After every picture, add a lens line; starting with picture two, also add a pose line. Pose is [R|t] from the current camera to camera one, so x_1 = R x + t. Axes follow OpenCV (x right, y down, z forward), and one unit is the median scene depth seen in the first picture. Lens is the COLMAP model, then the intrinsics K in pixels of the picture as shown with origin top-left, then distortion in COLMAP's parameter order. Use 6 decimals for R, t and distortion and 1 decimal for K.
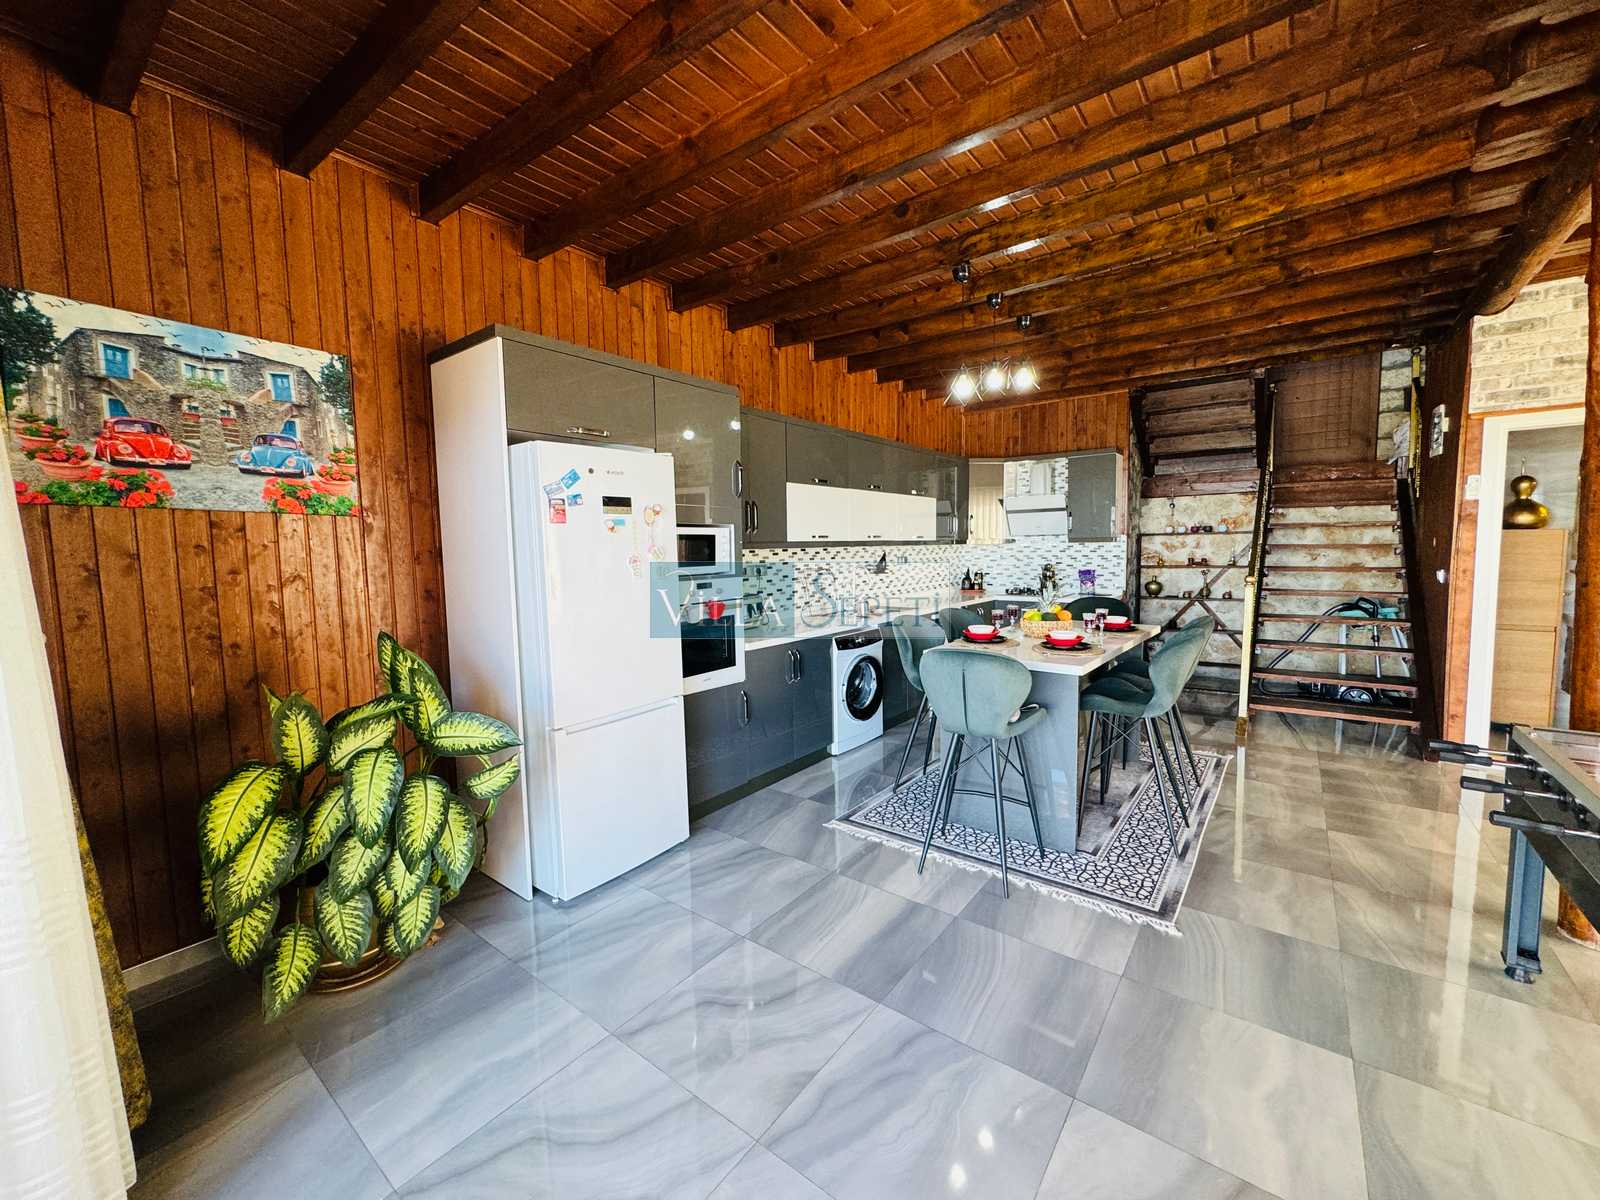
lens RADIAL K [[638.4, 0, 801.0], [0, 638.4, 598.6], [0, 0, 1]] dist [-0.003720, 0.001436]
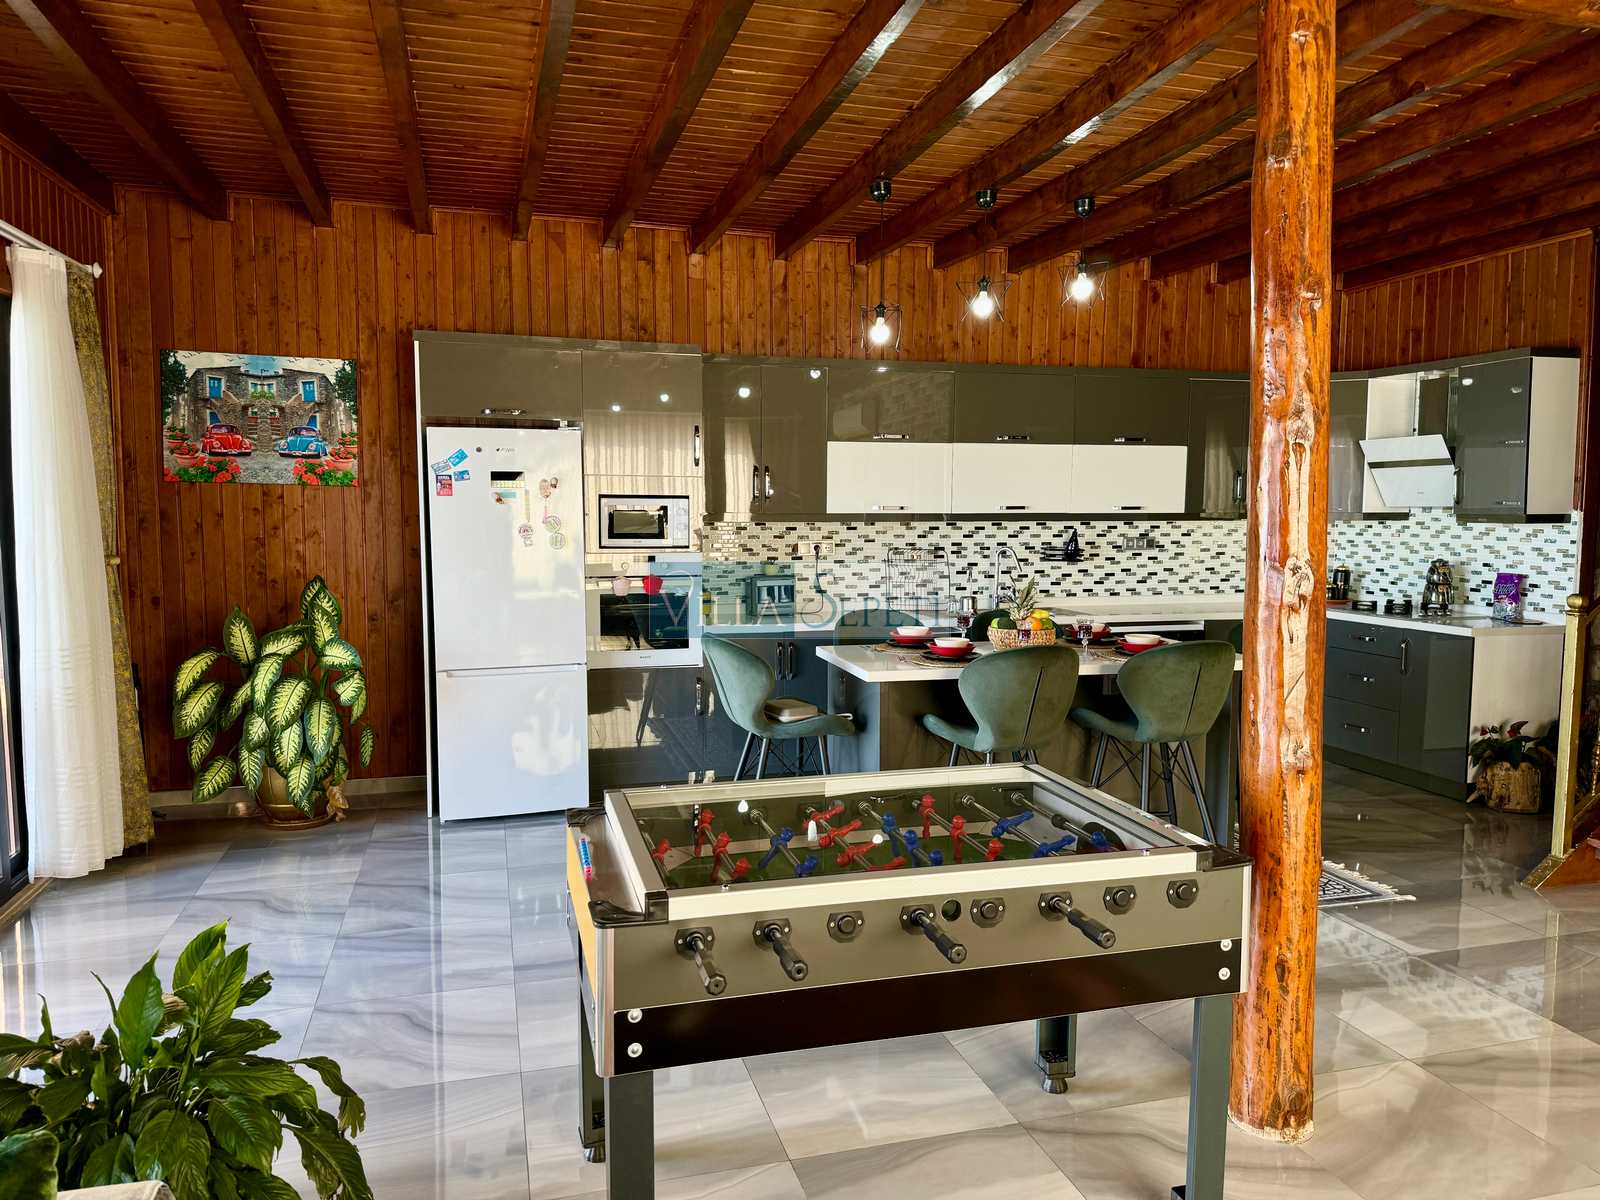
lens RADIAL K [[1115.9, 0, 805.4], [0, 1115.9, 603.0], [0, 0, 1]] dist [0.061125, -0.073023]
pose [[0.804987, 0.070980, -0.589032, 0.670958], [-0.066563, 0.997354, 0.029217, -0.012228], [0.589547, 0.015688, 0.807582, -0.134458]]
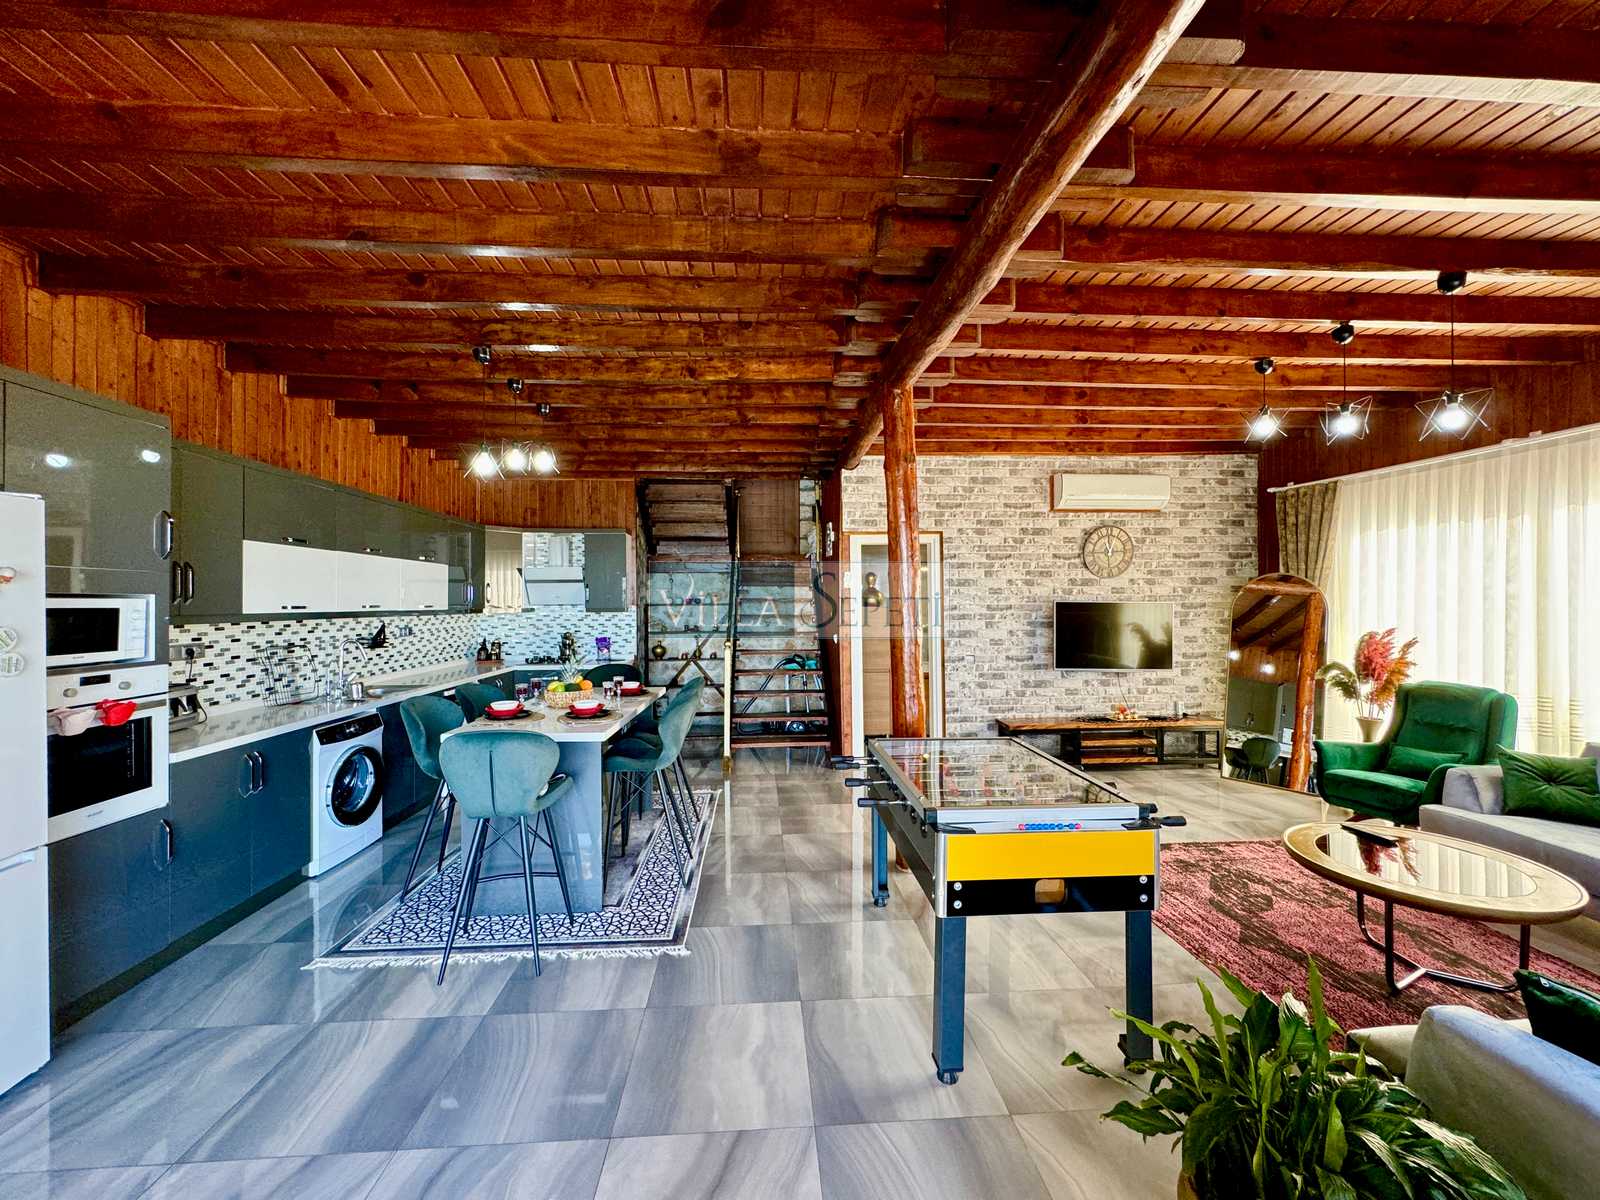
lens RADIAL K [[638.4, 0, 798.1], [0, 638.4, 598.7], [0, 0, 1]] dist [-0.003720, 0.001436]
pose [[0.750984, 0.017817, 0.660080, -0.021934], [0.046209, 0.995767, -0.079451, -0.011564], [-0.658702, 0.090168, 0.746982, -0.036192]]
